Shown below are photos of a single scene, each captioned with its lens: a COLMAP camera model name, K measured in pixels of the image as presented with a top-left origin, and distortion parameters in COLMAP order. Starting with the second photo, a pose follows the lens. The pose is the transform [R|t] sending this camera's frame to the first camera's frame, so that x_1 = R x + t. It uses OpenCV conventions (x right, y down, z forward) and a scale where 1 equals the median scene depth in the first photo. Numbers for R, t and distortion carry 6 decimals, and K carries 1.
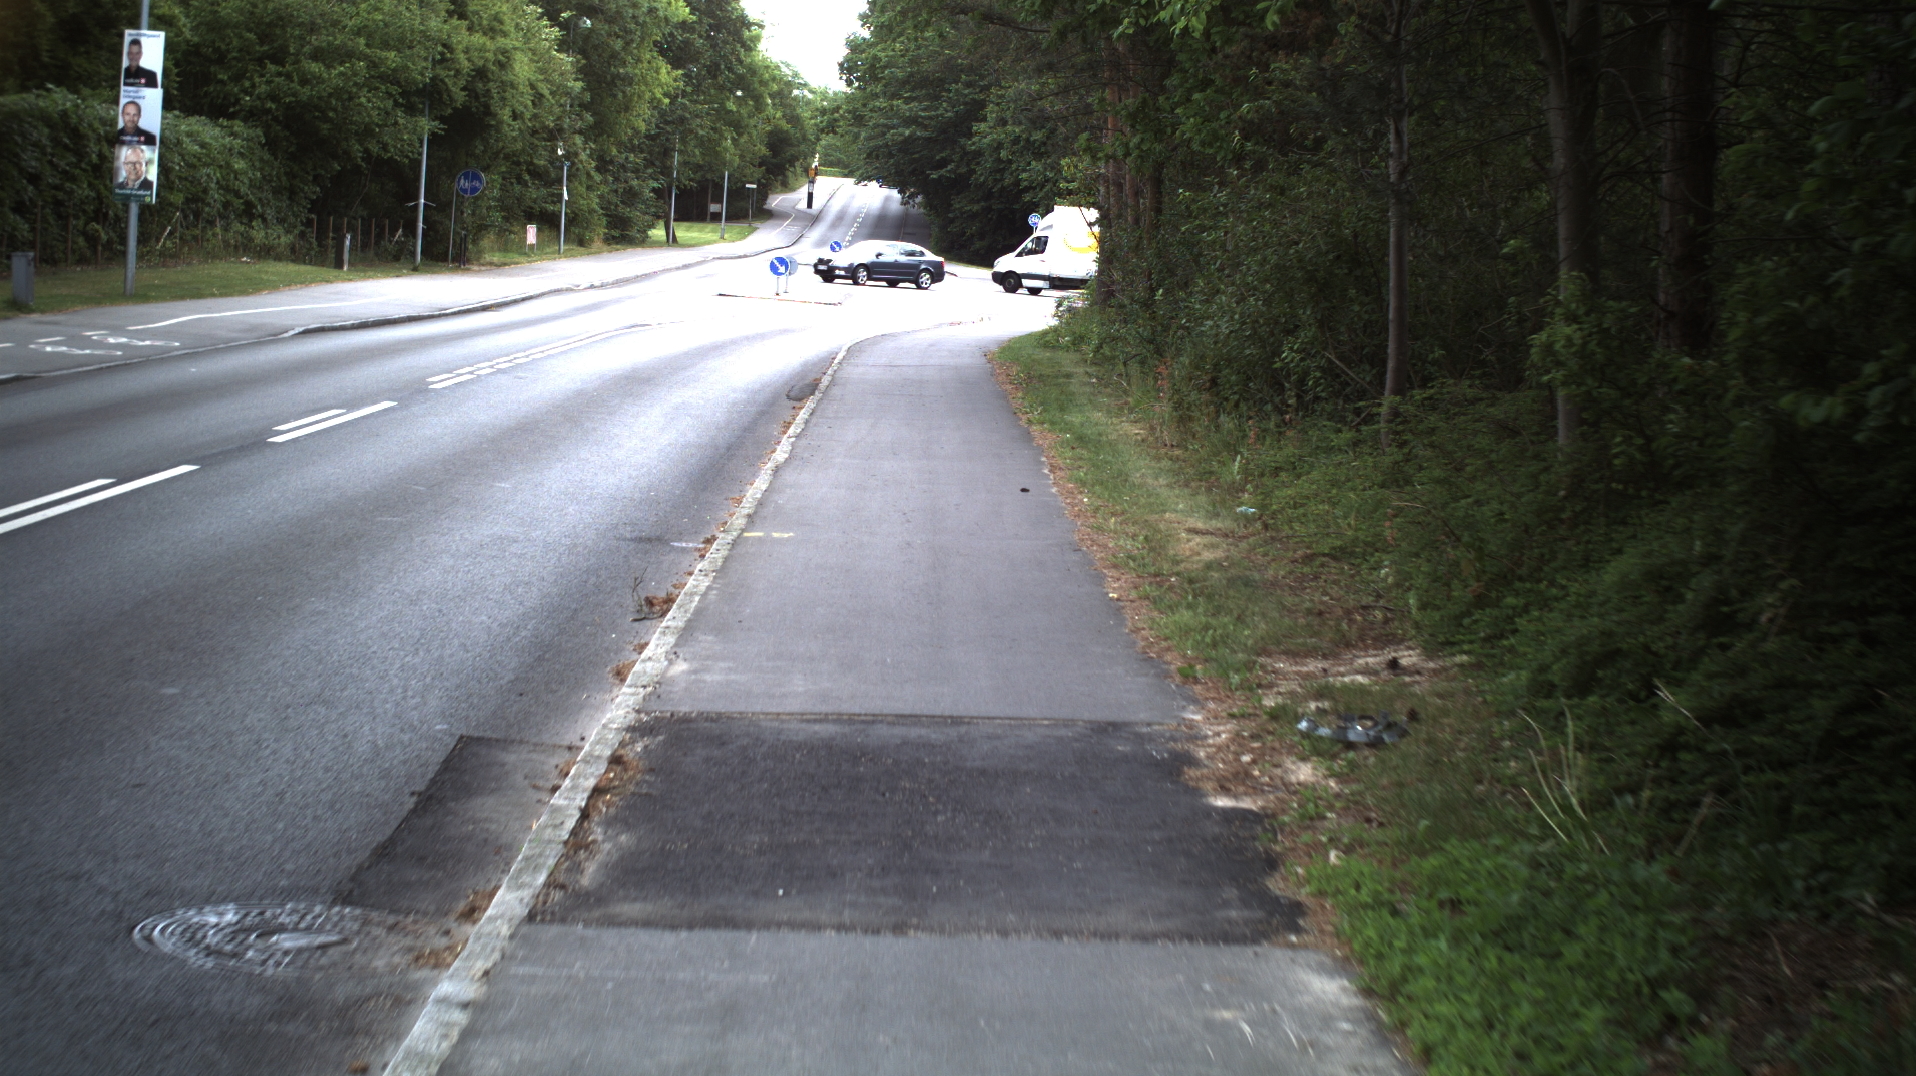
lens RADIAL K [[3833.7, 0, 958.0], [0, 3833.7, 538.0], [0, 0, 1]] dist [-0.427276, 1.269579]
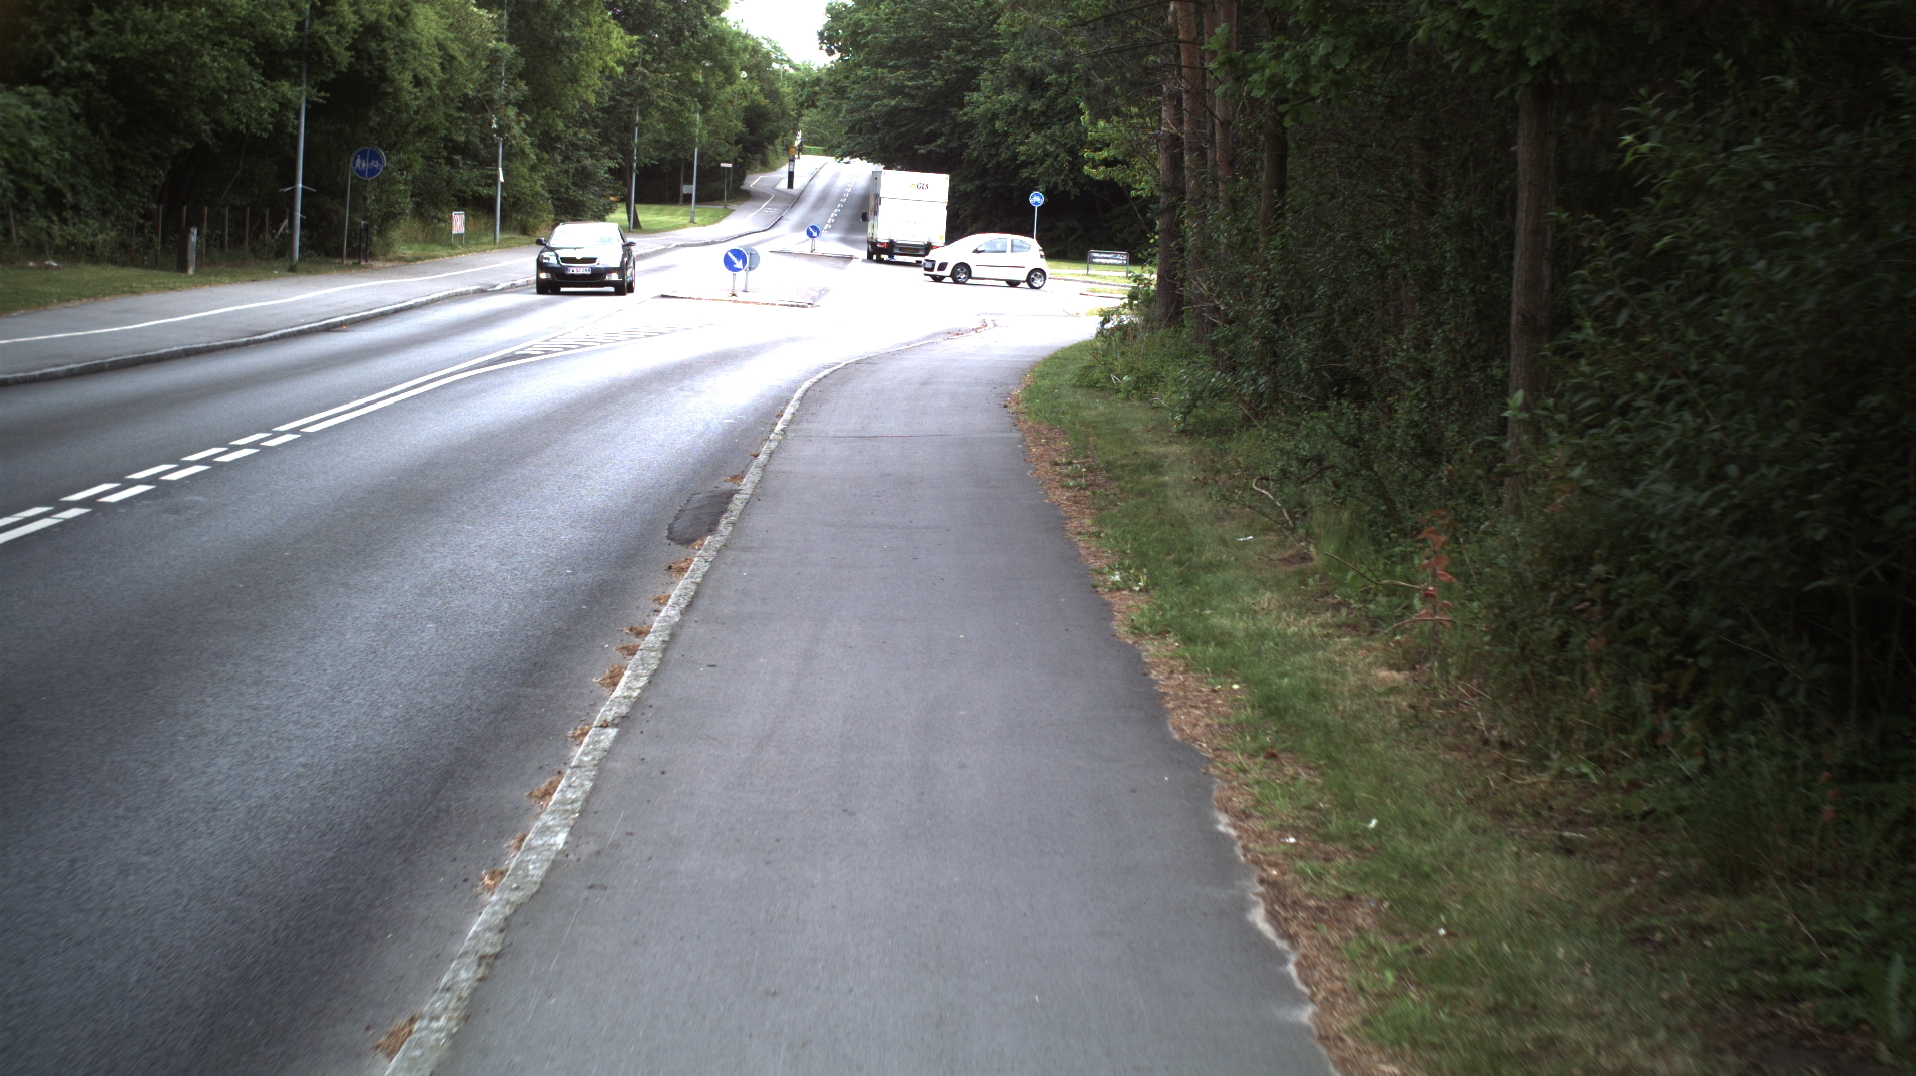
lens RADIAL K [[3833.7, 0, 958.0], [0, 3833.7, 538.0], [0, 0, 1]] dist [-0.427276, 1.269579]
pose [[0.999940, -0.010771, 0.002176, -0.001503], [0.010759, 0.999926, 0.005718, -0.014503], [-0.002238, -0.005694, 0.999981, 0.167270]]
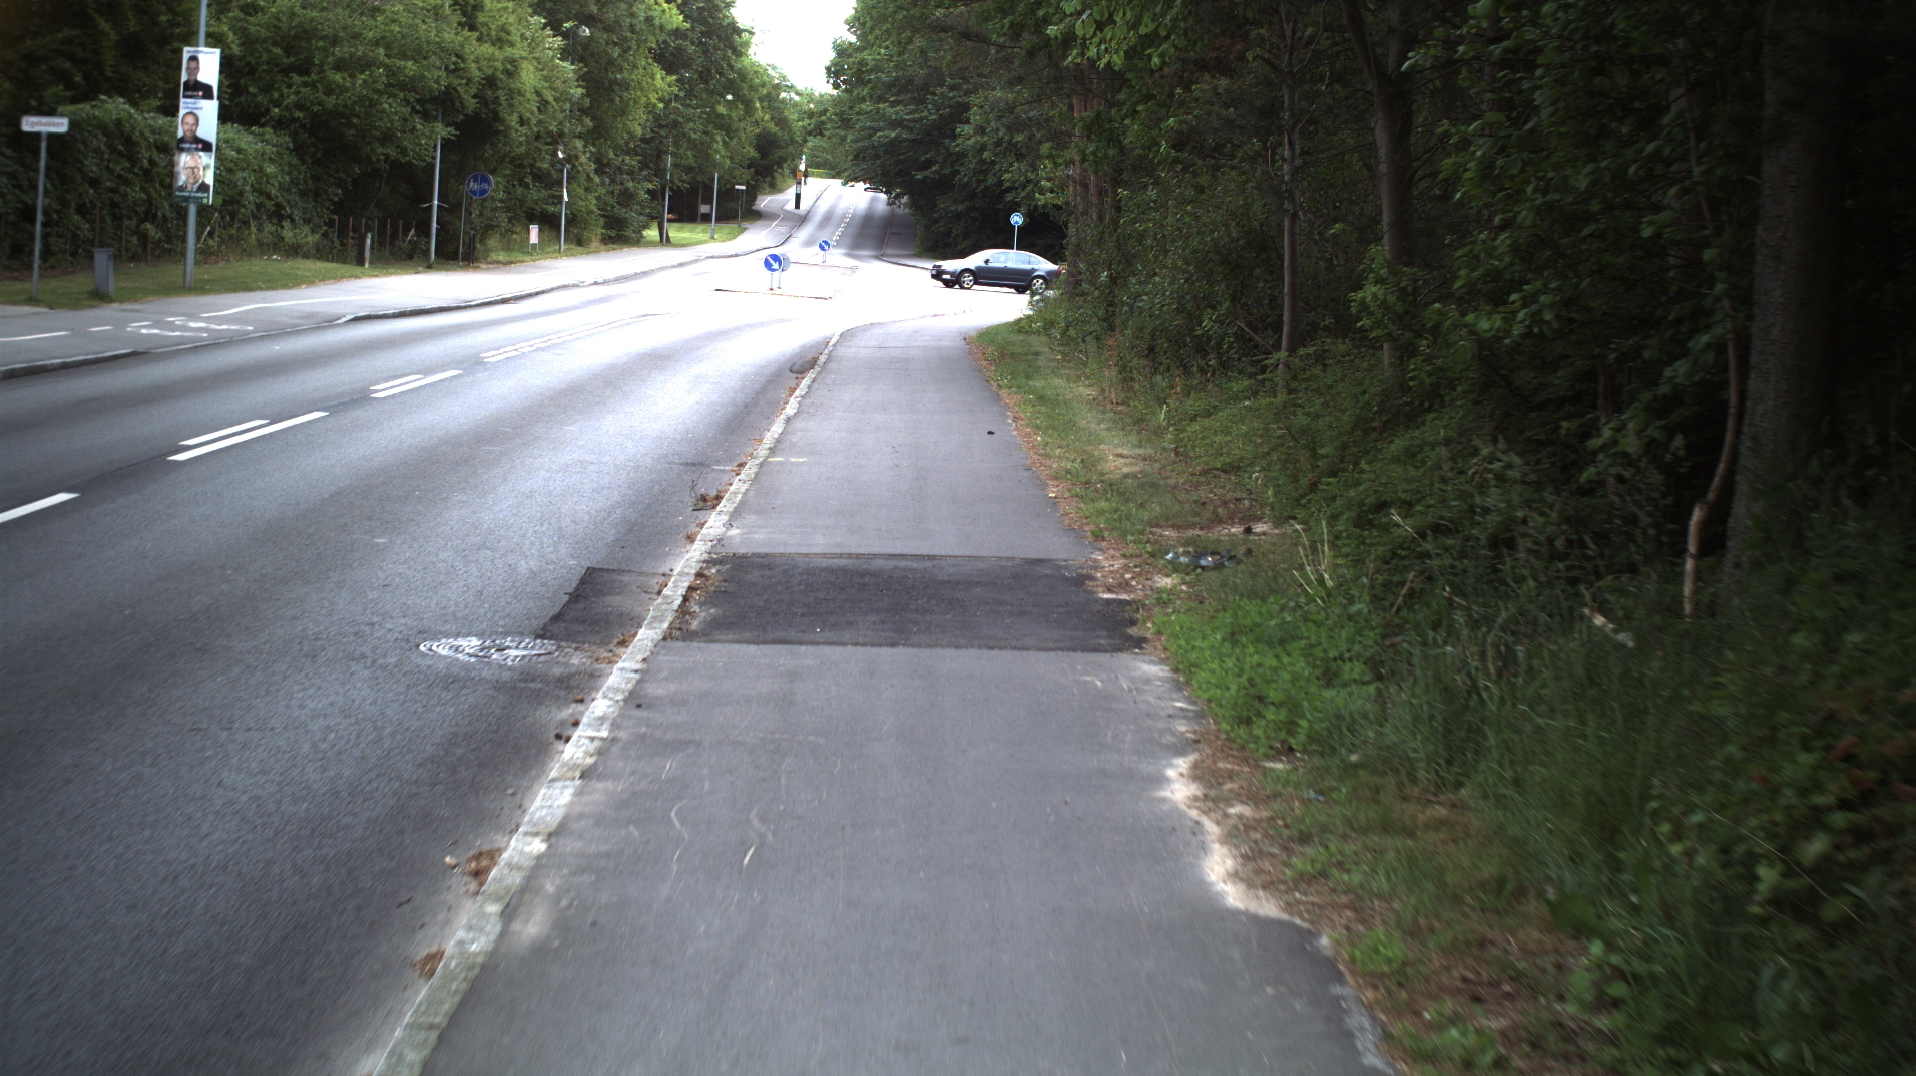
lens RADIAL K [[3833.7, 0, 958.0], [0, 3833.7, 538.0], [0, 0, 1]] dist [-0.427276, 1.269579]
pose [[0.999988, -0.003555, 0.003409, 0.000609], [0.003555, 0.999994, -0.000148, 0.005128], [-0.003408, 0.000160, 0.999994, -0.055659]]
